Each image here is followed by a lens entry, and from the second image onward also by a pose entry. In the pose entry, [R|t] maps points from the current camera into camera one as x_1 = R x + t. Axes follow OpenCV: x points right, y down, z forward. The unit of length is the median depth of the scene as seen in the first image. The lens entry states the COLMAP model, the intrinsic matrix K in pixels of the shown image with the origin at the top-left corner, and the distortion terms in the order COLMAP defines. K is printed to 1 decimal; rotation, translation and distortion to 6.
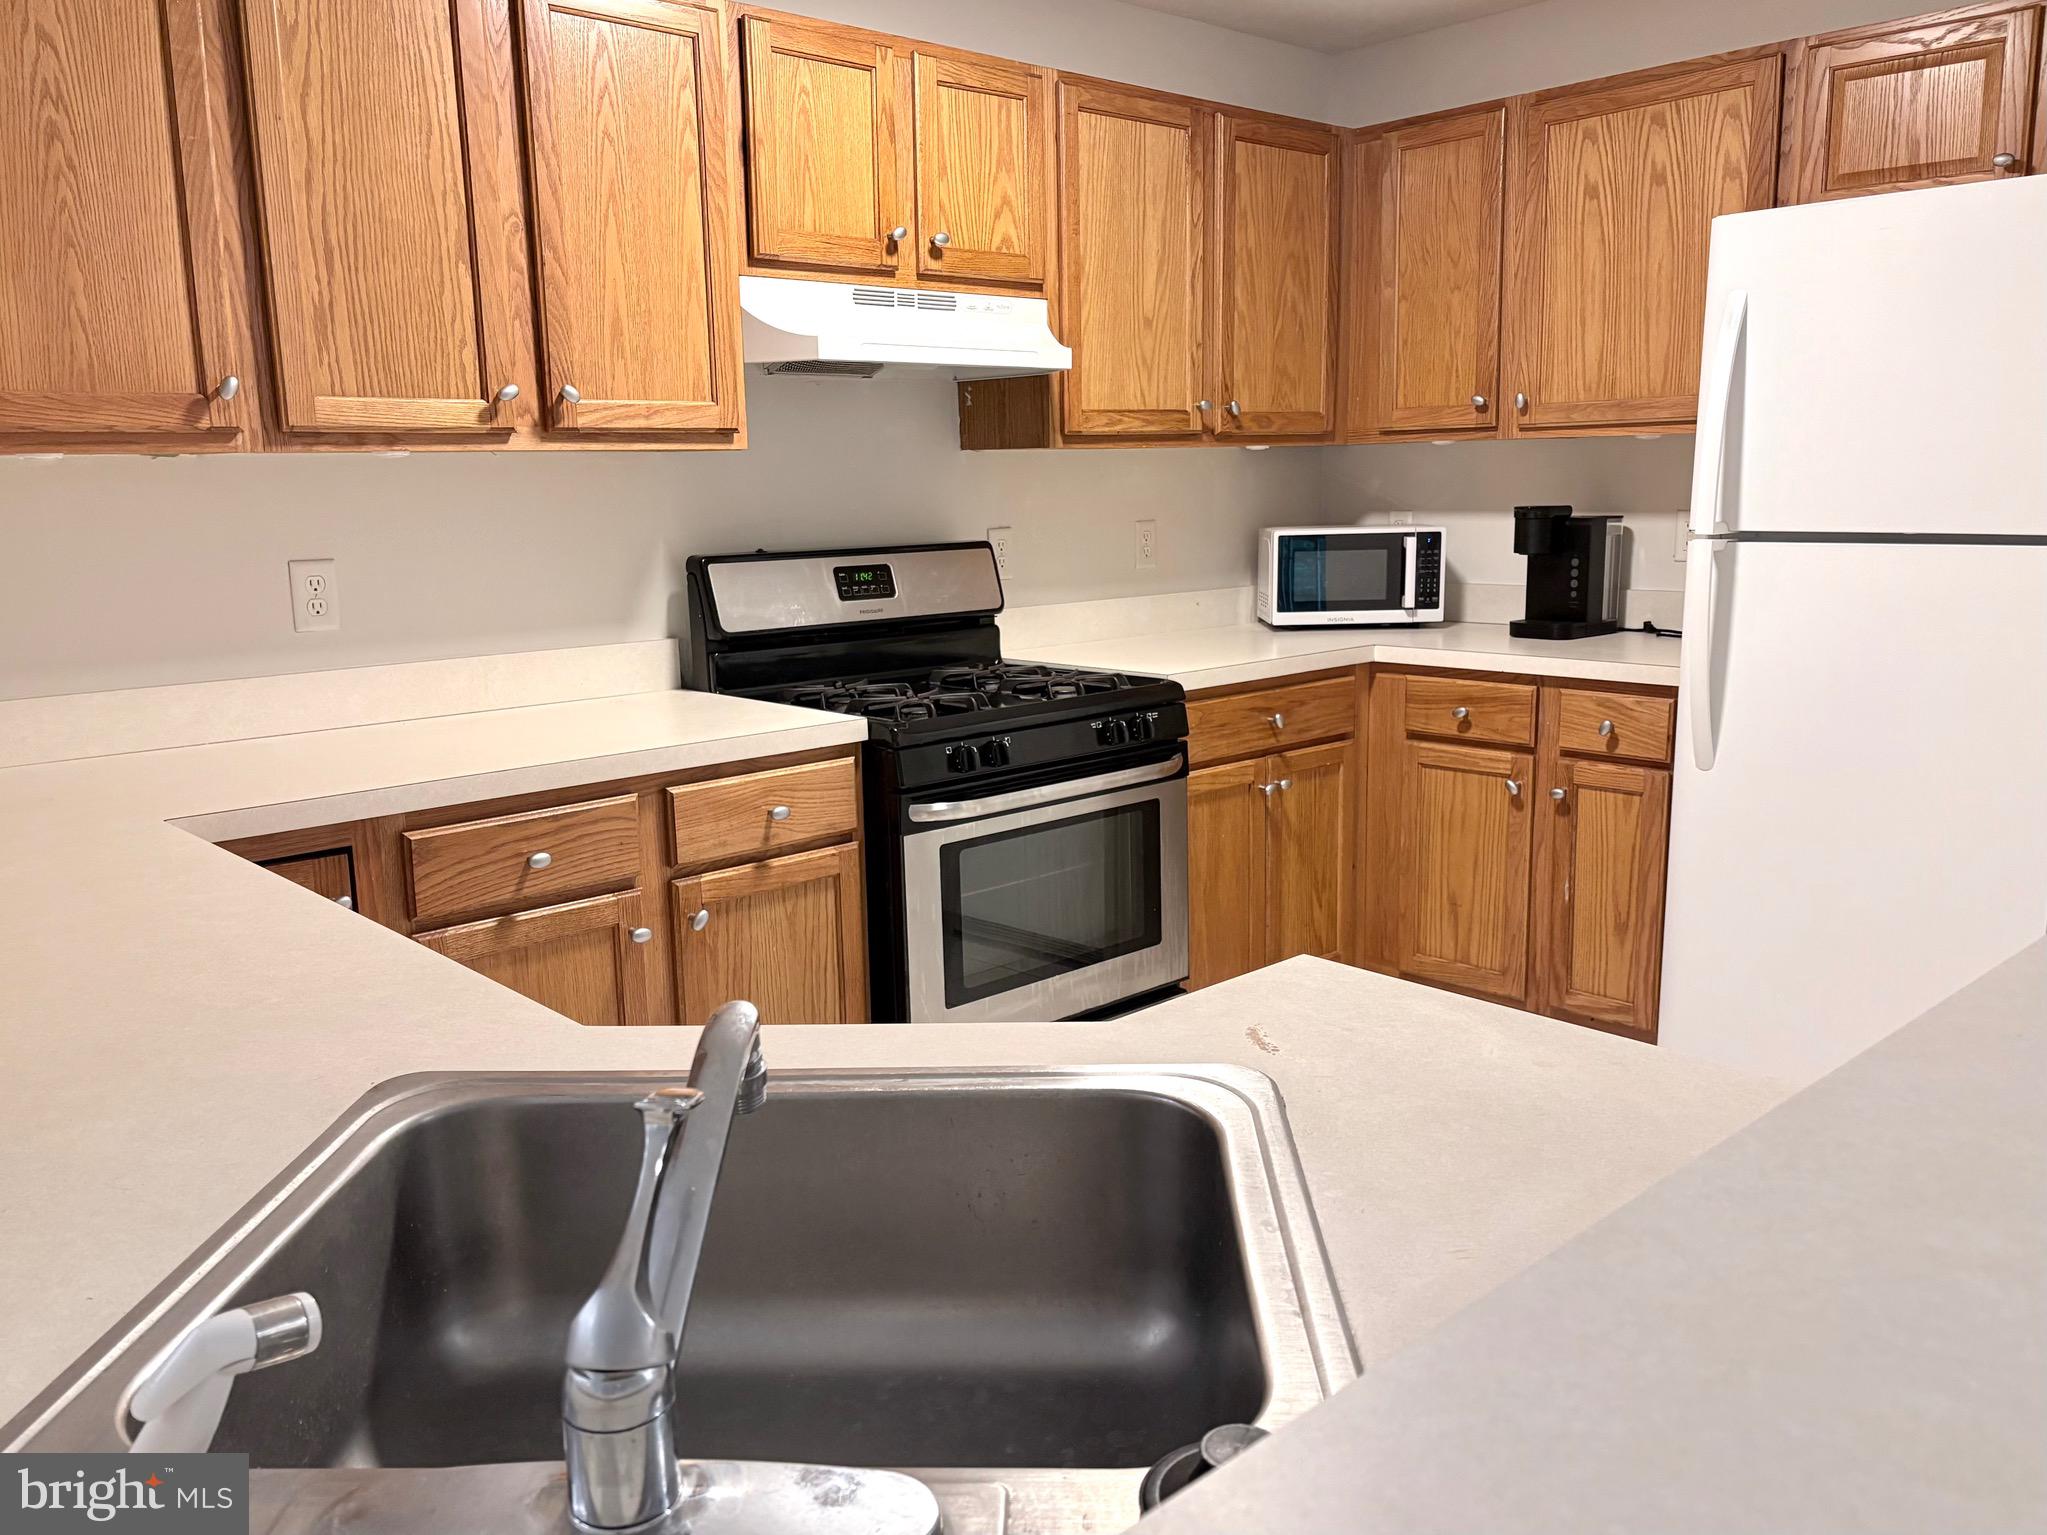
lens RADIAL K [[1586.1, 0, 1008.8], [0, 1586.1, 766.2], [0, 0, 1]] dist [0.053538, -0.063354]
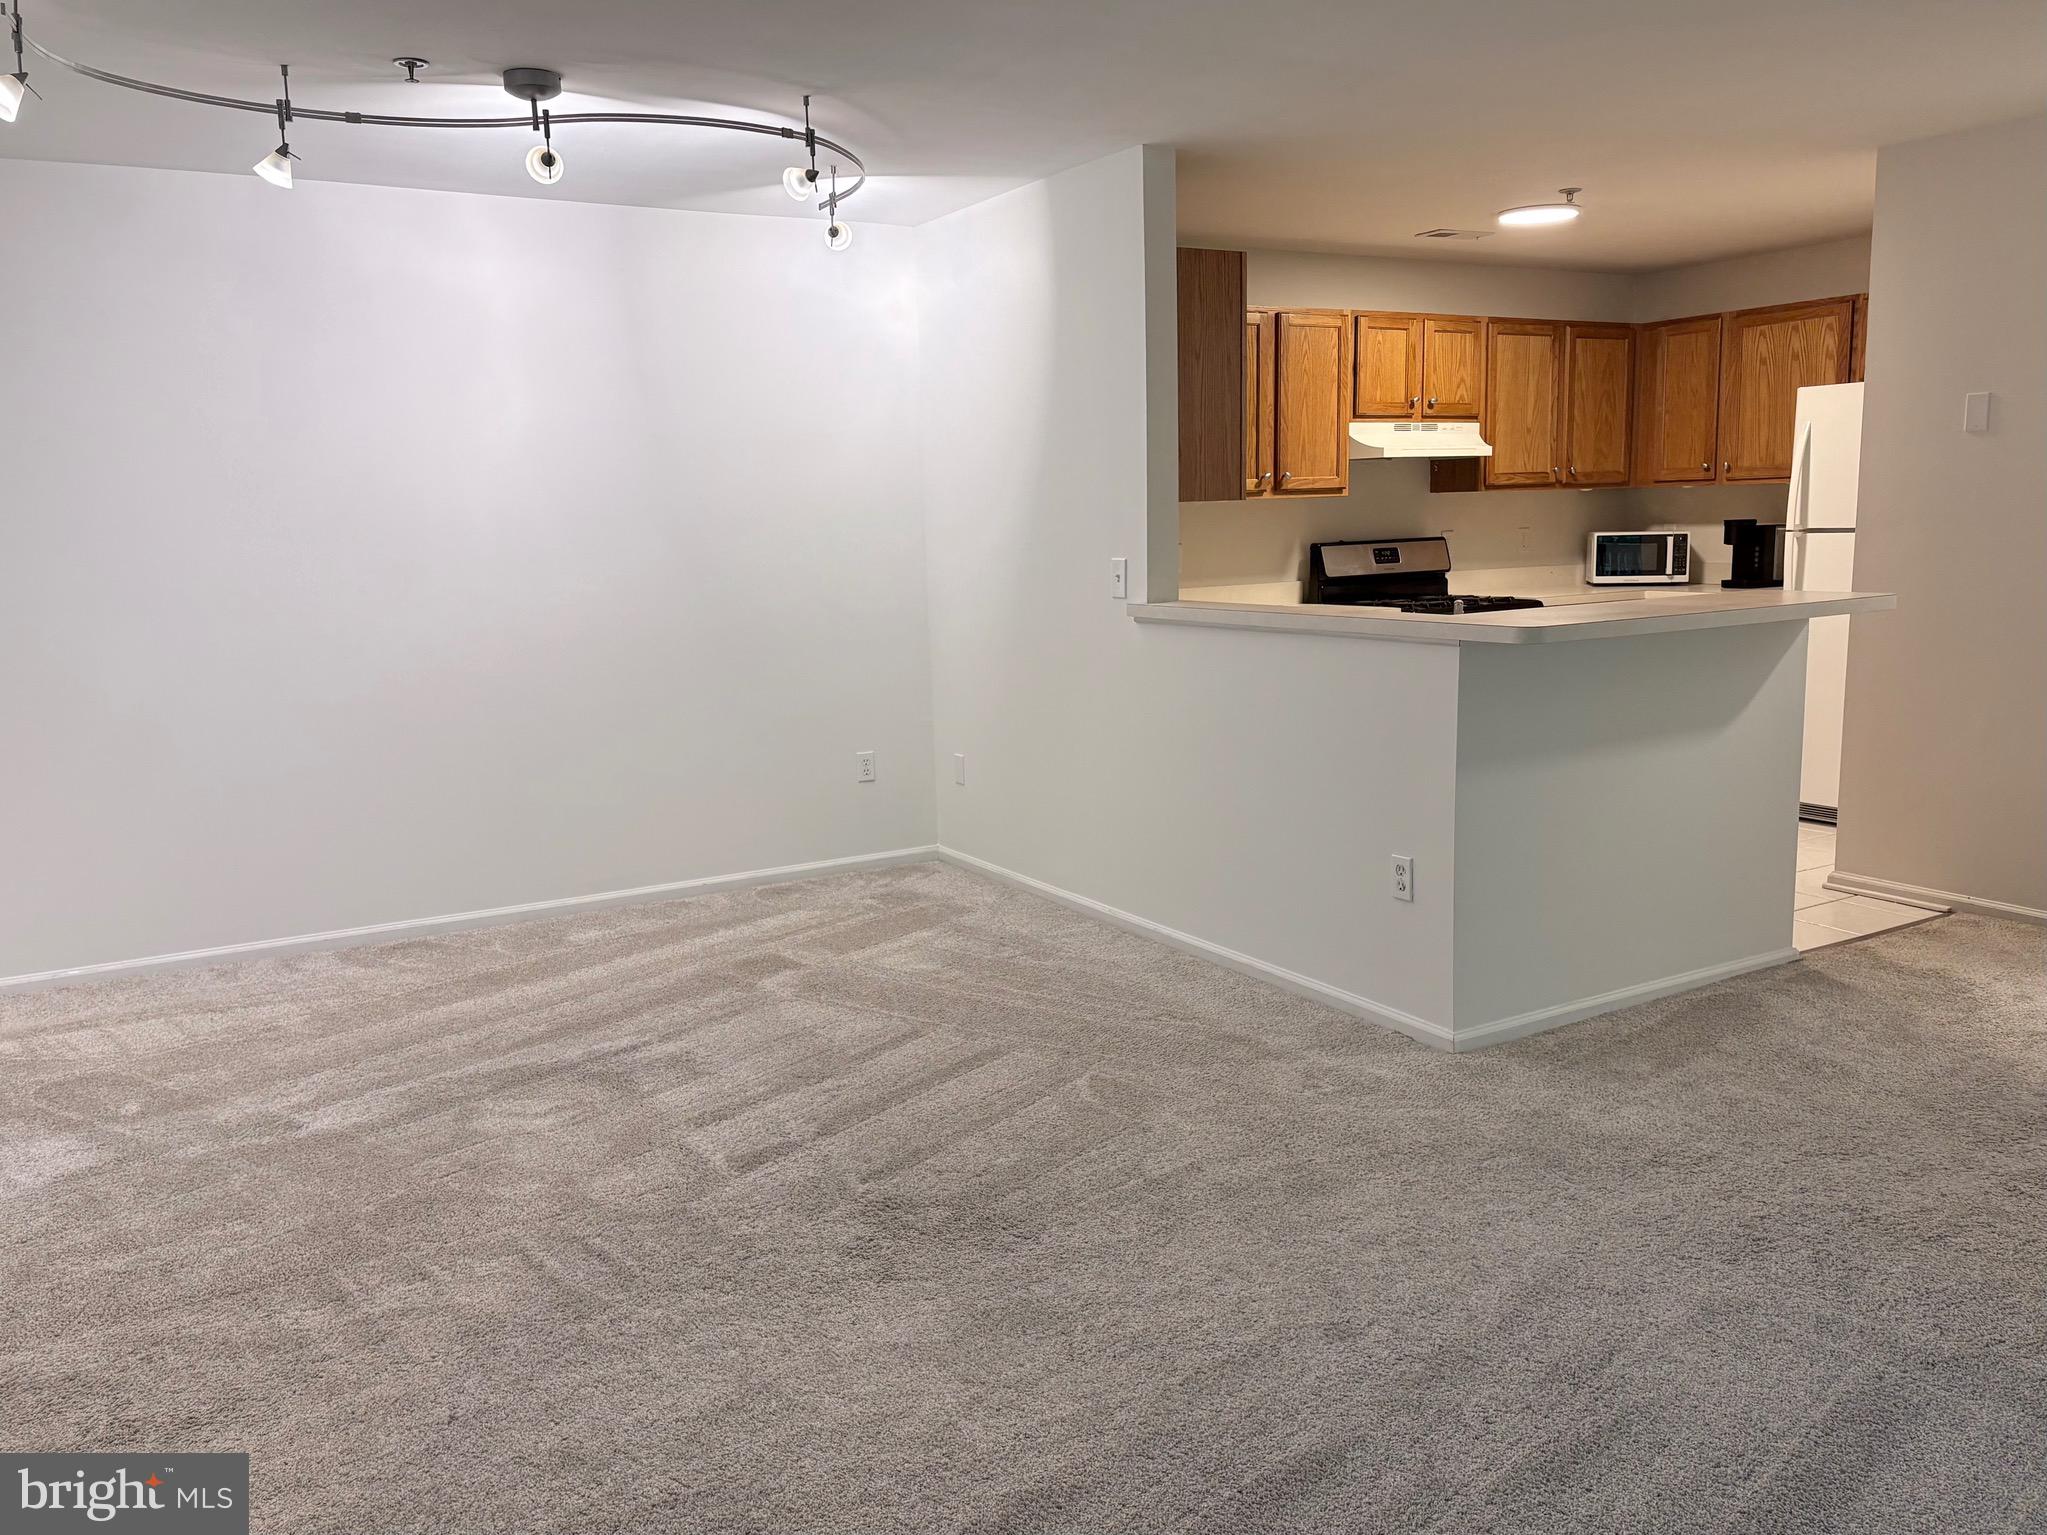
lens RADIAL K [[1678.2, 0, 1026.4], [0, 1678.2, 777.9], [0, 0, 1]] dist [0.066958, -0.077699]
pose [[0.982590, 0.026115, -0.183945, -0.141756], [-0.029262, 0.999468, -0.014414, 0.227901], [0.183471, 0.019545, 0.982831, -1.302661]]
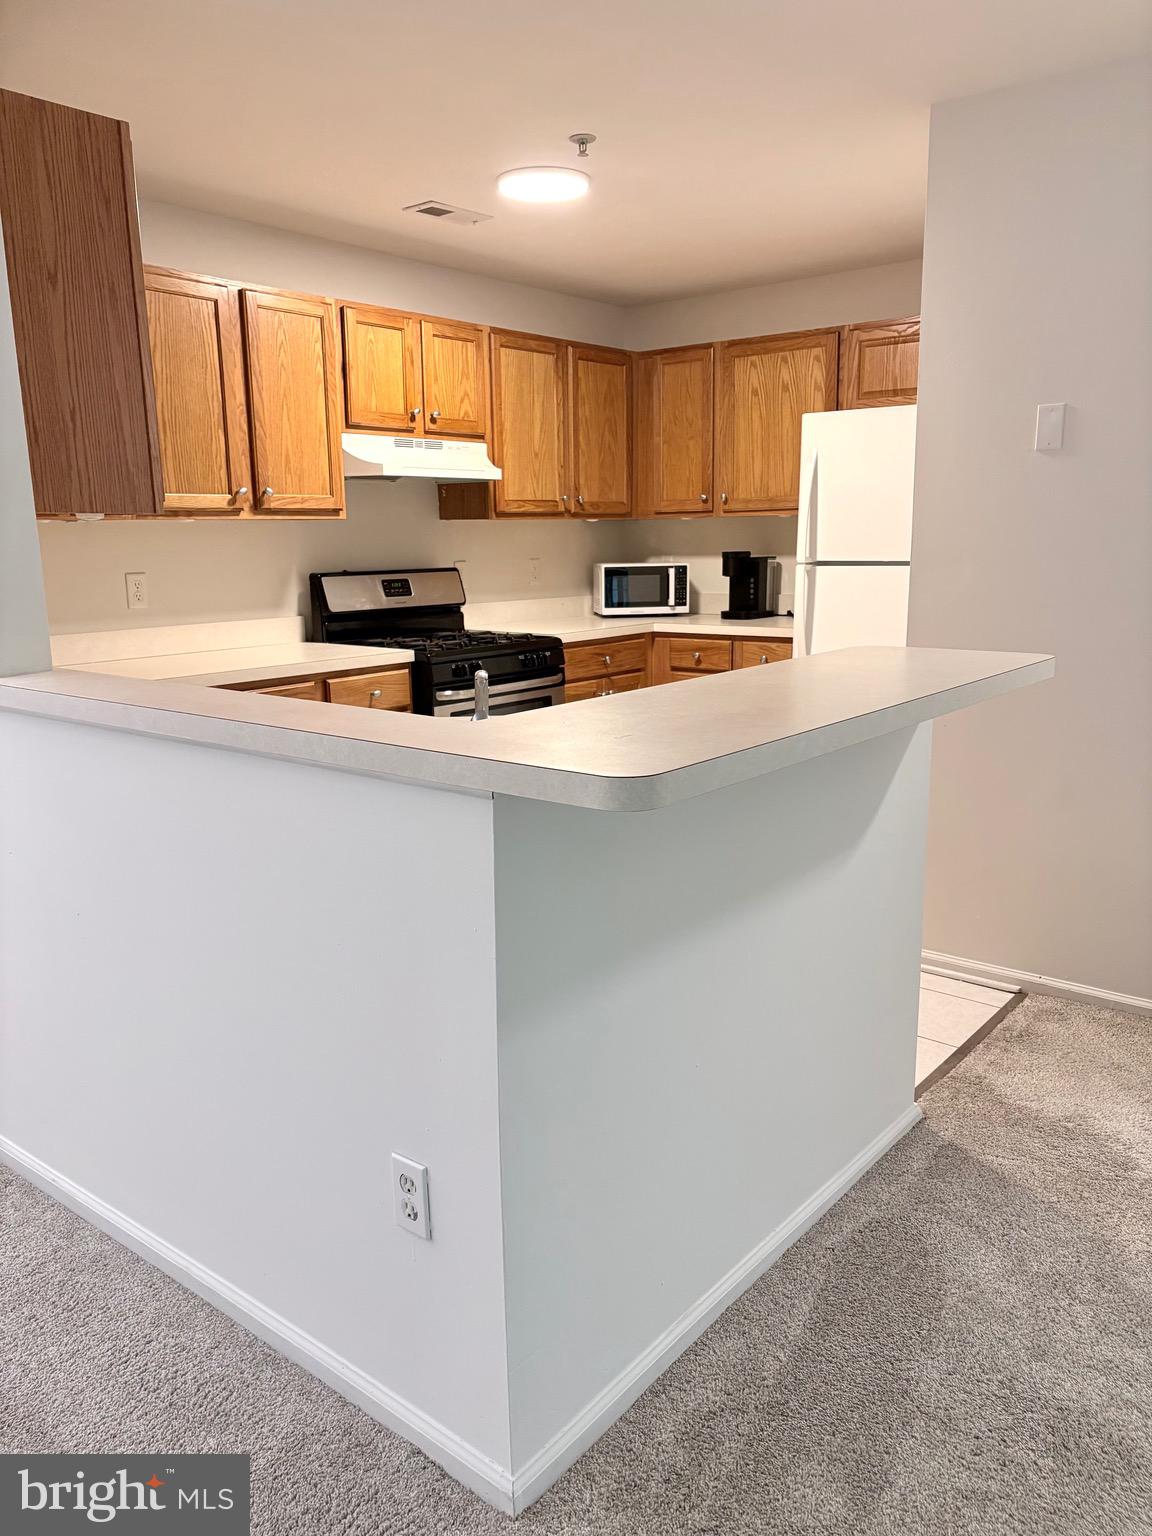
lens RADIAL K [[1190.2, 0, 581.2], [0, 1190.2, 795.3], [0, 0, 1]] dist [0.053538, -0.063354]
pose [[0.988057, -0.026049, 0.151868, -0.095343], [0.020845, 0.999143, 0.035761, 0.090122], [-0.152670, -0.032169, 0.987754, -0.486131]]
